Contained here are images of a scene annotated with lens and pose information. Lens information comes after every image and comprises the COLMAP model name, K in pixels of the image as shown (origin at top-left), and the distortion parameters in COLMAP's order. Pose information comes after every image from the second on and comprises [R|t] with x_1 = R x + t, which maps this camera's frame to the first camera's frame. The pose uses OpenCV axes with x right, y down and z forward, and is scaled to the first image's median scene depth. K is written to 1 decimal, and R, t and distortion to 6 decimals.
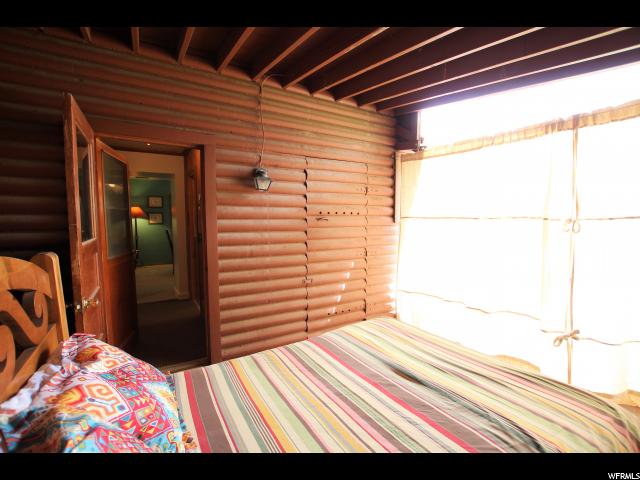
lens RADIAL K [[295.3, 0, 322.0], [0, 295.3, 240.0], [0, 0, 1]] dist [-0.034071, 0.004356]
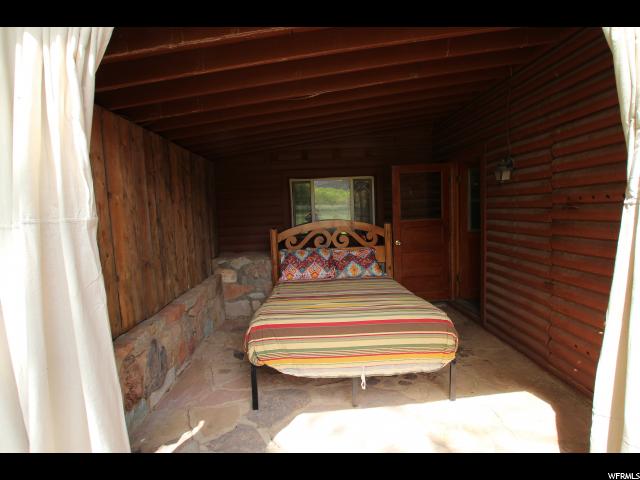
lens RADIAL K [[295.3, 0, 322.0], [0, 295.3, 240.0], [0, 0, 1]] dist [-0.034071, 0.004356]
pose [[-0.497358, 0.106298, -0.861009, 1.093806], [-0.023072, 0.990493, 0.135611, -0.091011], [0.867239, 0.087312, -0.490177, 1.009624]]
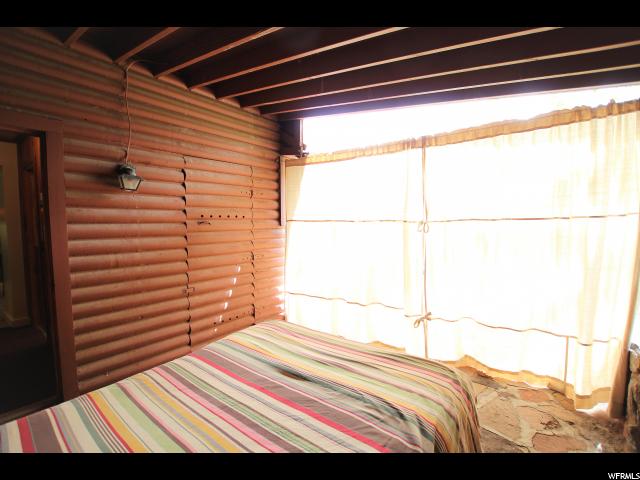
lens RADIAL K [[295.3, 0, 322.0], [0, 295.3, 240.0], [0, 0, 1]] dist [-0.034071, 0.004356]
pose [[0.932581, -0.025812, 0.360037, 0.015520], [0.029742, 0.999543, -0.005379, -0.000085], [-0.359734, 0.015725, 0.932922, -0.002947]]
